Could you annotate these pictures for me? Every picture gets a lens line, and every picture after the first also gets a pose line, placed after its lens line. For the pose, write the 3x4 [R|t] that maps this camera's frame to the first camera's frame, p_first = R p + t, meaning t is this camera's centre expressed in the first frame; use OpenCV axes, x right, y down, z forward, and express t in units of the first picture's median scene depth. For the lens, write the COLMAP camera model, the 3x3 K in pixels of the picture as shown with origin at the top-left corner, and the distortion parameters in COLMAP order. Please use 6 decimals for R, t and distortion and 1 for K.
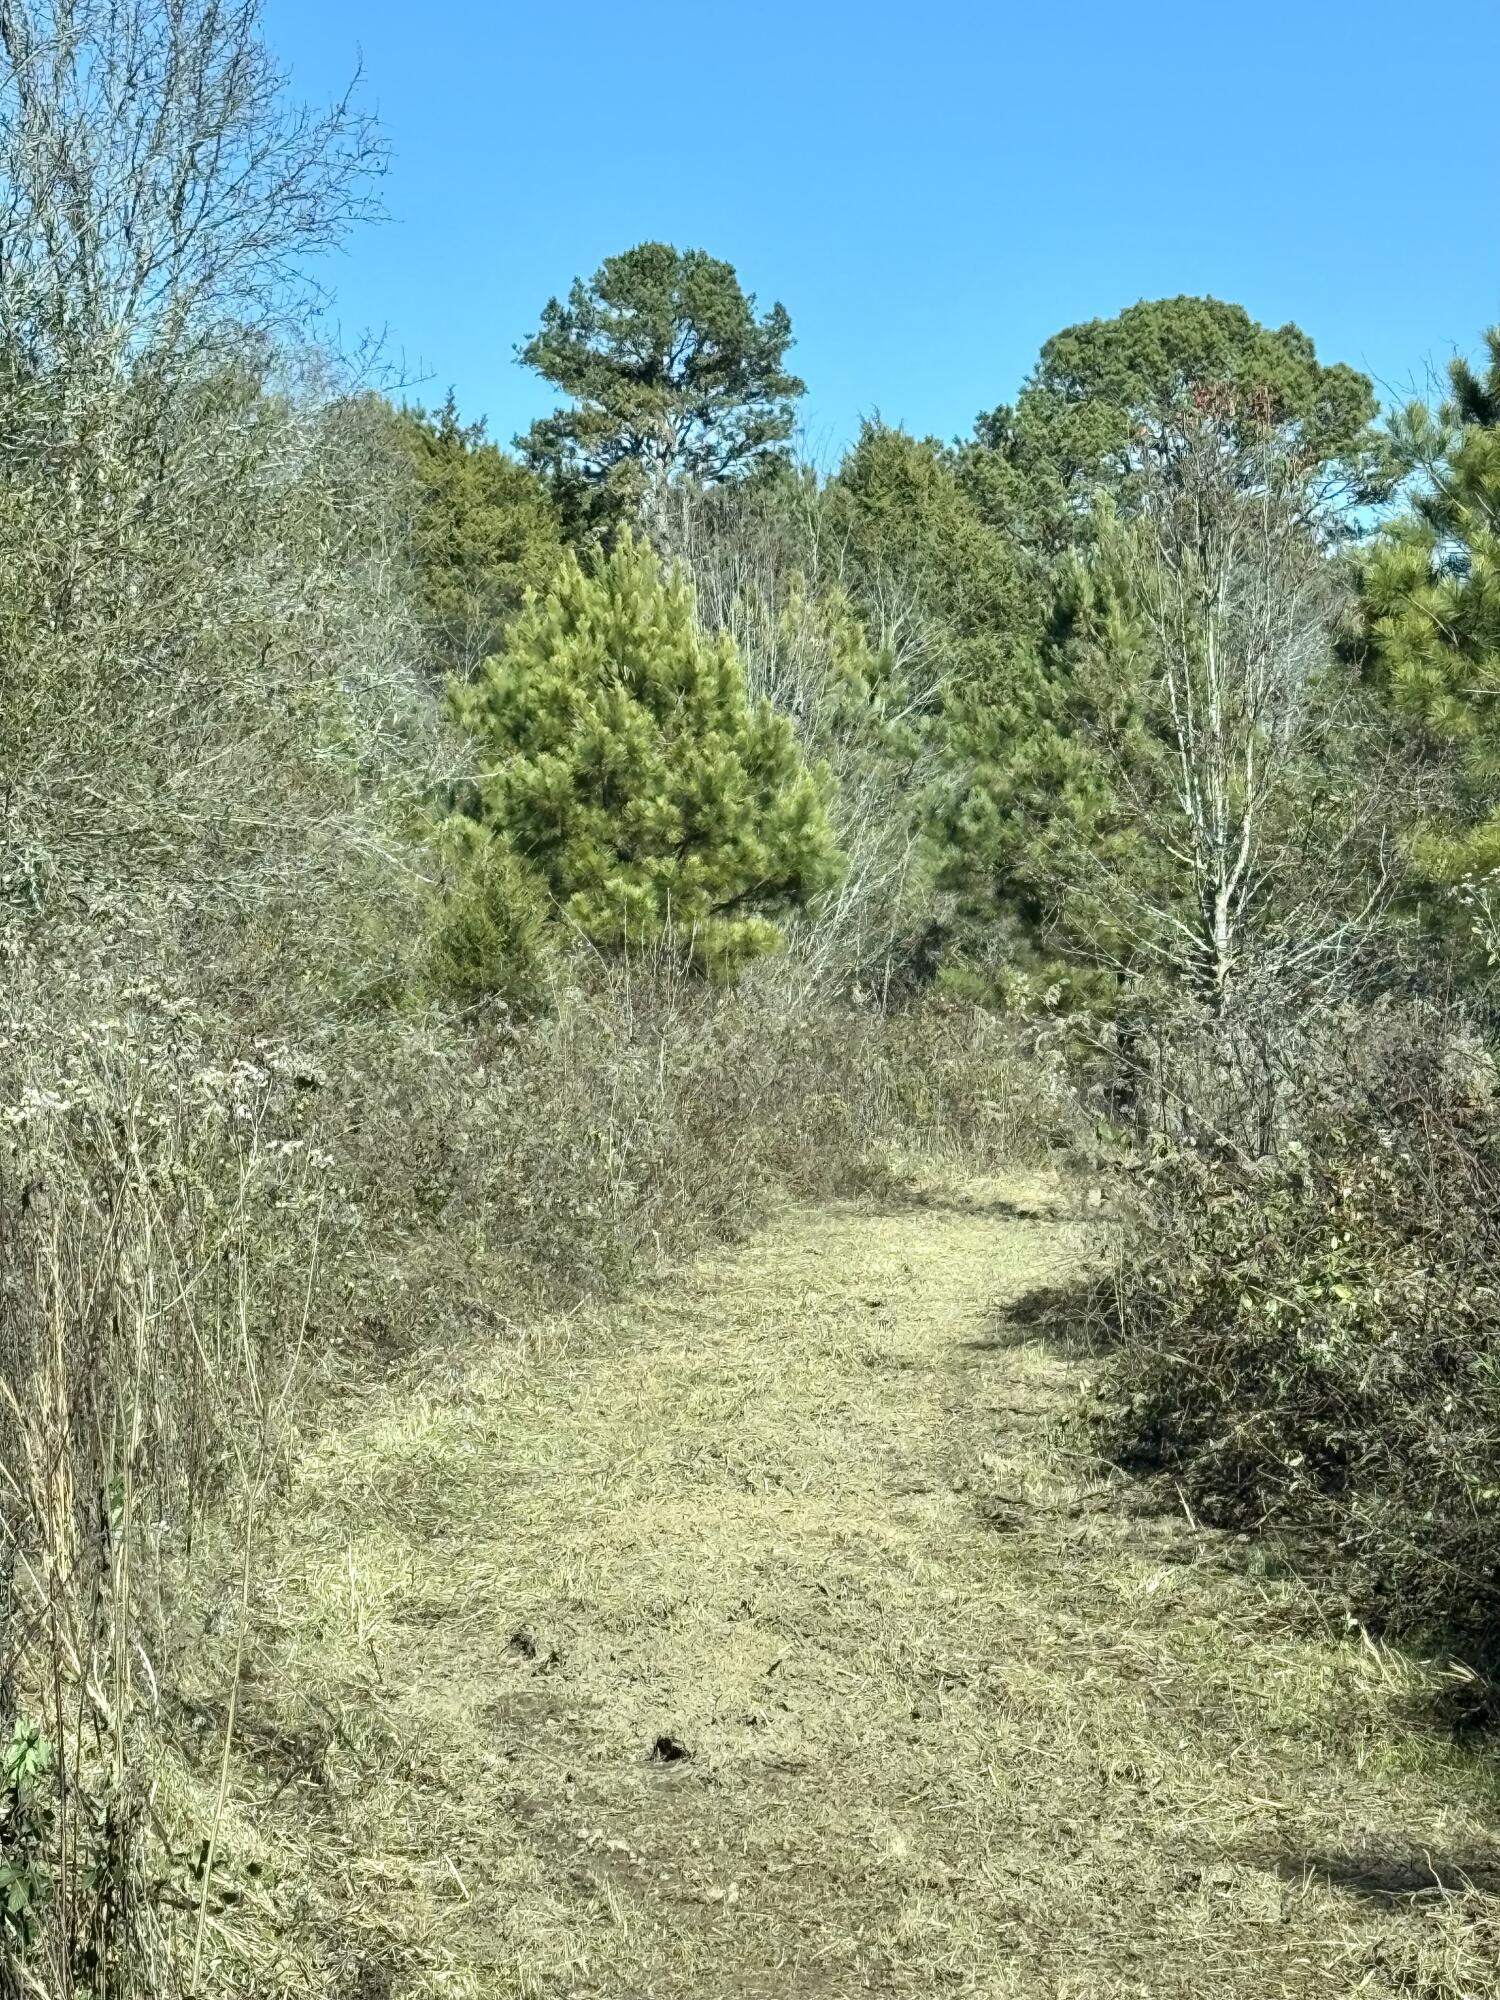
lens RADIAL K [[5308.2, 0, 750.0], [0, 5308.2, 1000.0], [0, 0, 1]] dist [-0.041449, 0.074331]
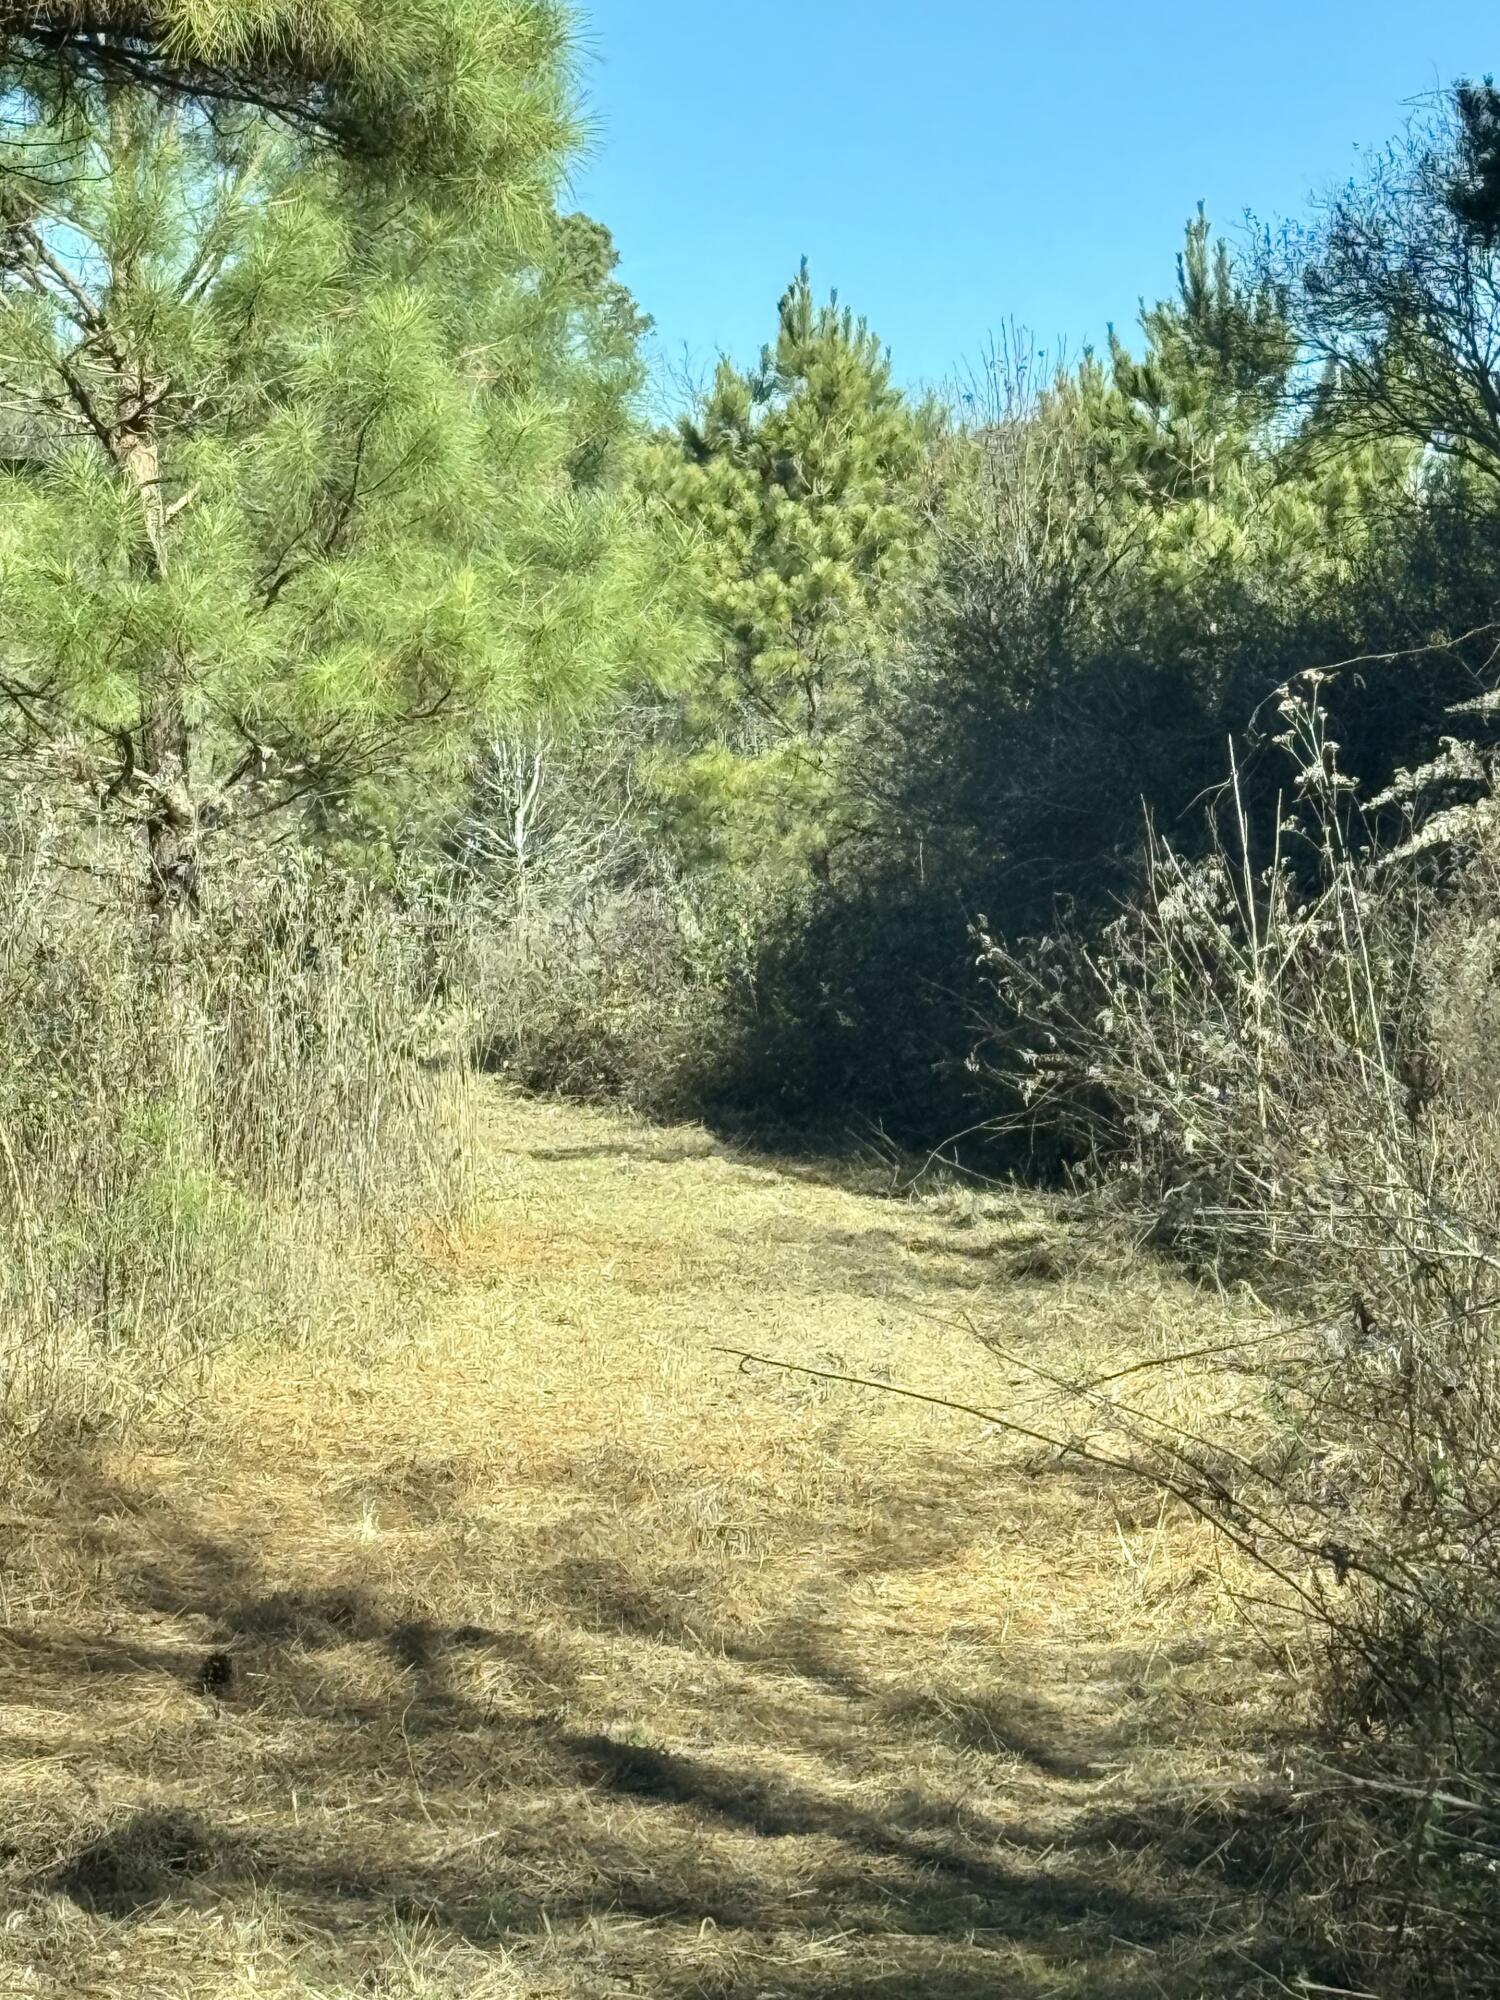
lens RADIAL K [[6411.2, 0, 750.0], [0, 6411.2, 1000.0], [0, 0, 1]] dist [0.002865, 0.121739]
pose [[0.990420, -0.008167, 0.137848, -0.091239], [0.005166, 0.999742, 0.022113, -0.006619], [-0.137993, -0.021189, 0.990207, -0.749631]]
